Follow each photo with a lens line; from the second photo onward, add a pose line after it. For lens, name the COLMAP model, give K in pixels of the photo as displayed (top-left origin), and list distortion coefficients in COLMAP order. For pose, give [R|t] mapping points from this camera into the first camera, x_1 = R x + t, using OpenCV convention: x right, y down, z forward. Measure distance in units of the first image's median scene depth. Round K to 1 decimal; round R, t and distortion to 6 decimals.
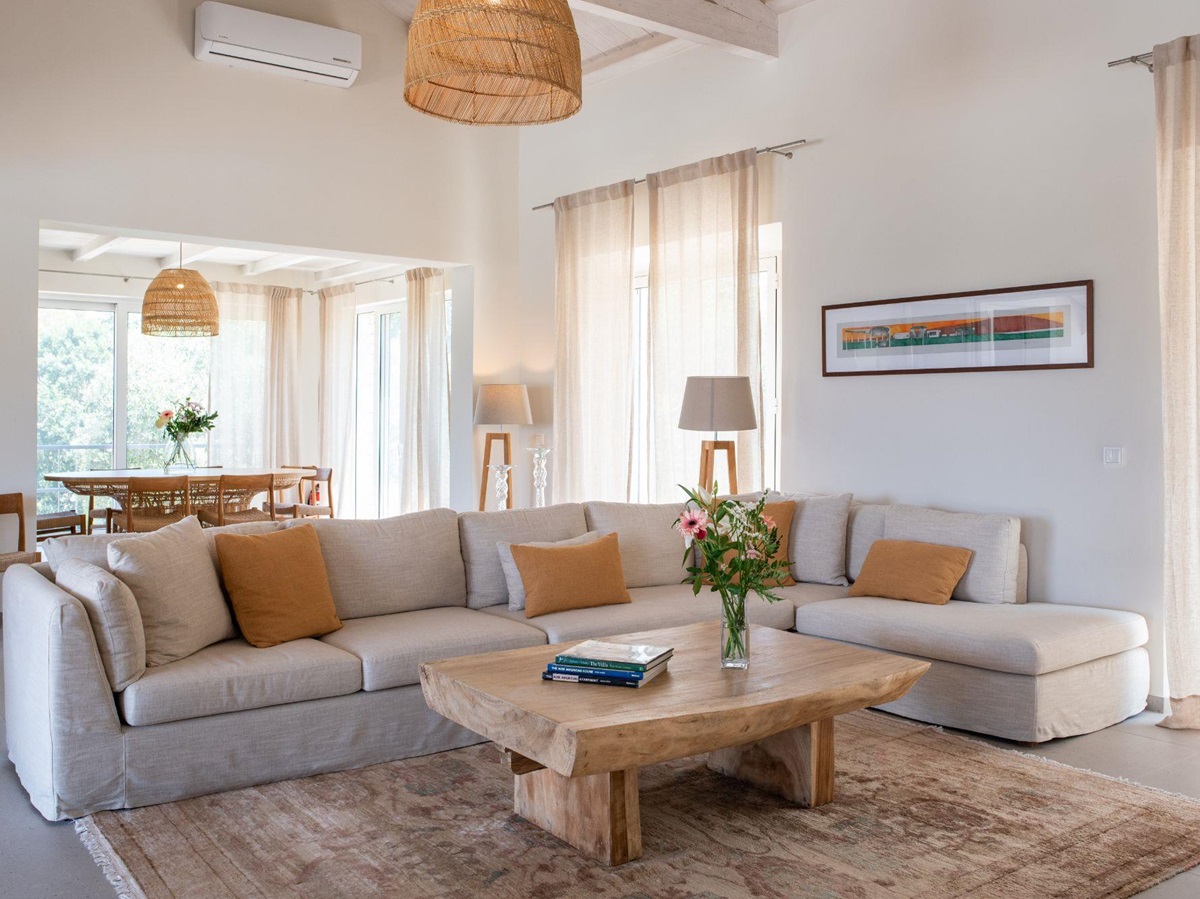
lens RADIAL K [[1097.9, 0, 600.7], [0, 1097.9, 443.0], [0, 0, 1]] dist [-0.005895, 0.000000]
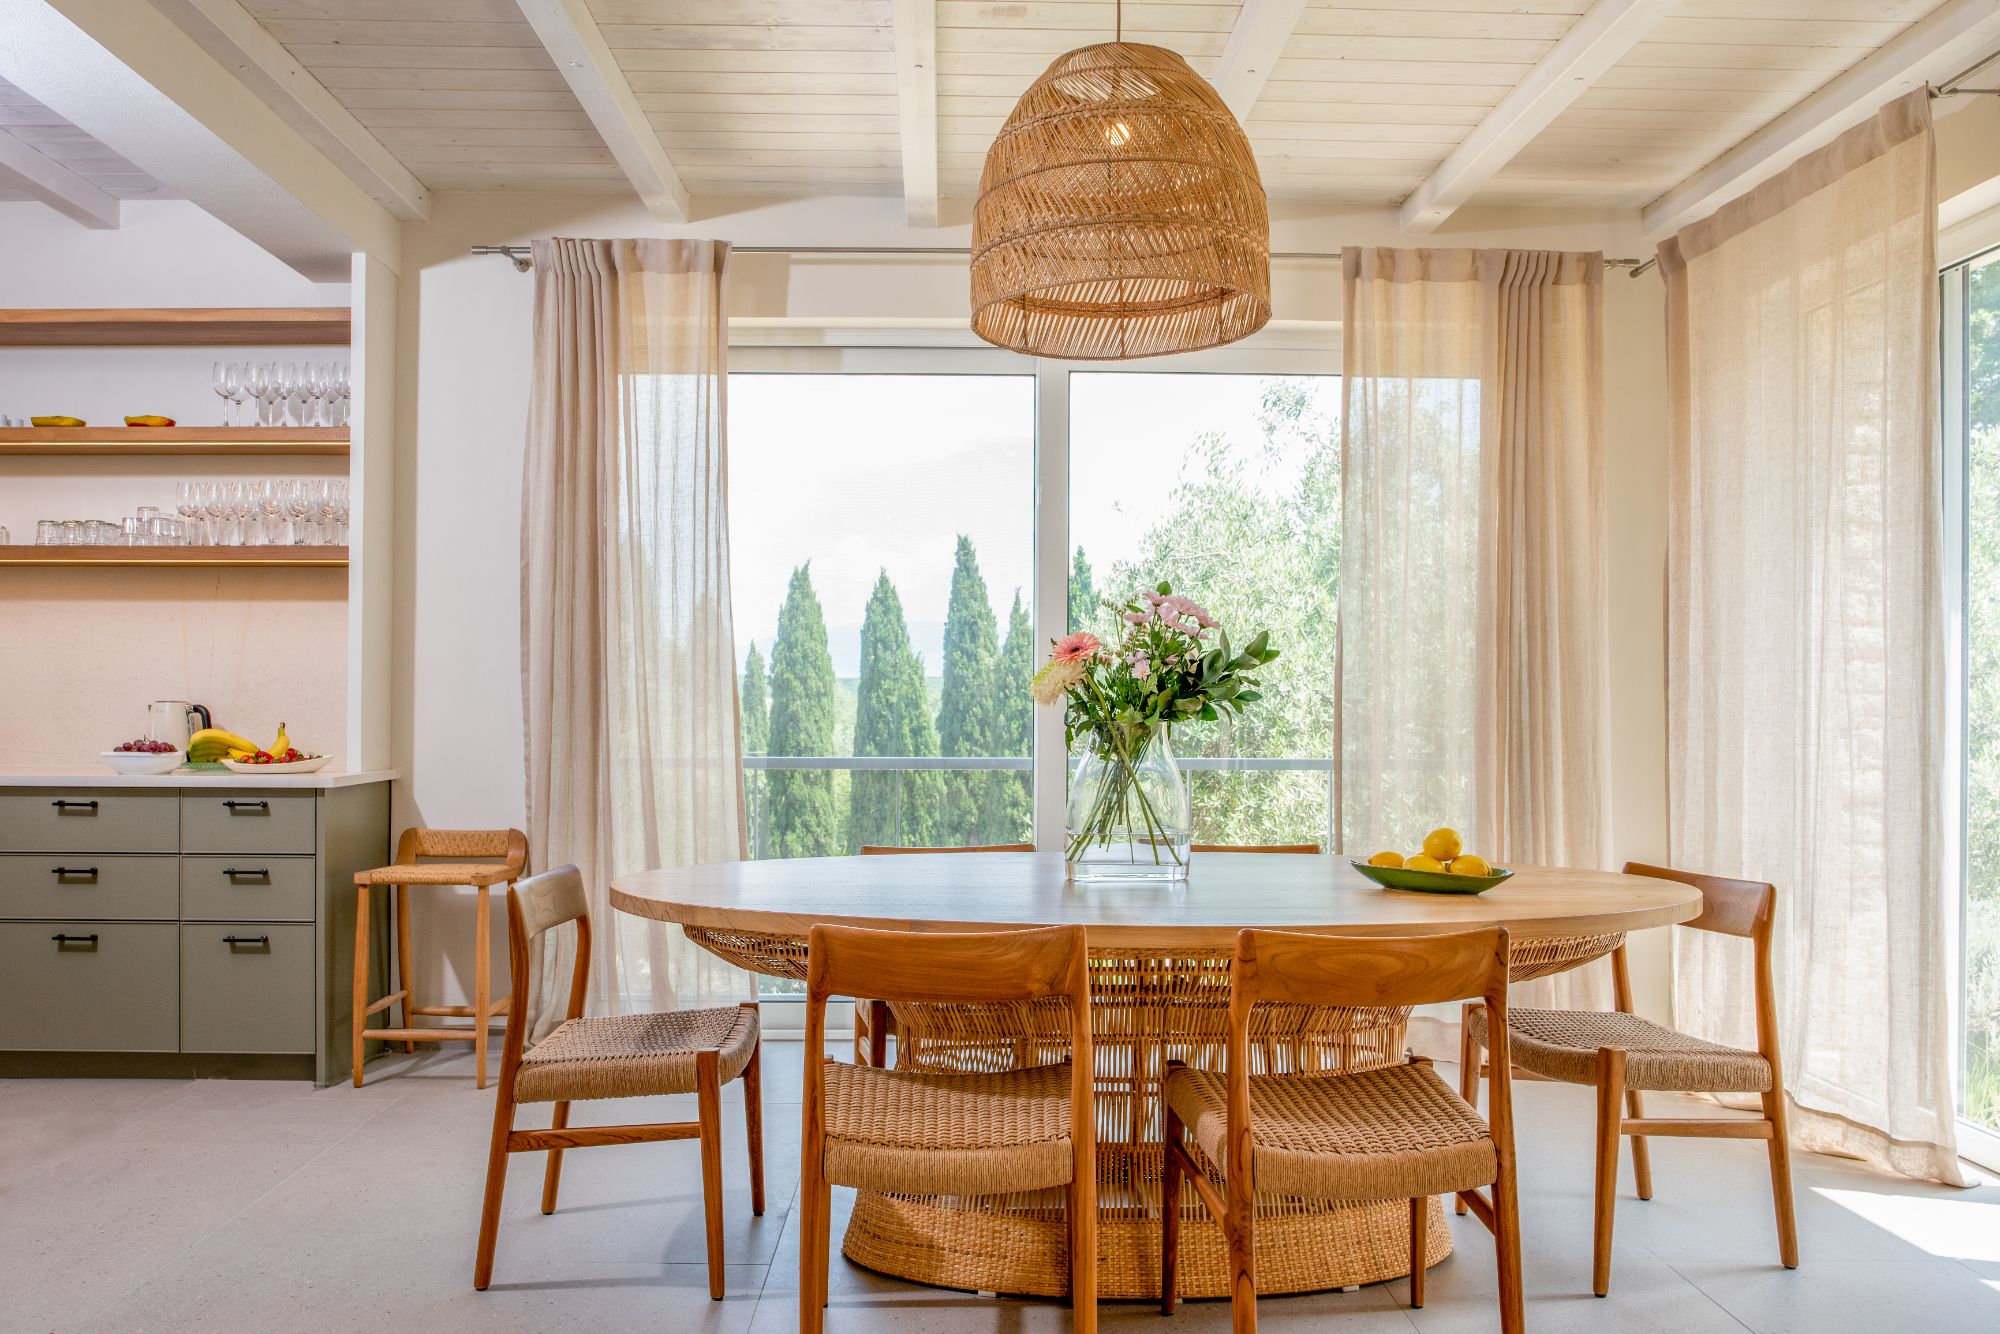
lens RADIAL K [[1544.8, 0, 998.0], [0, 1544.8, 670.0], [0, 0, 1]] dist [-0.007415, -0.001333]
pose [[0.816669, -0.023466, -0.576629, -0.206321], [-0.006025, 0.998772, -0.049177, -0.003949], [0.577075, 0.043635, 0.815525, 0.701622]]
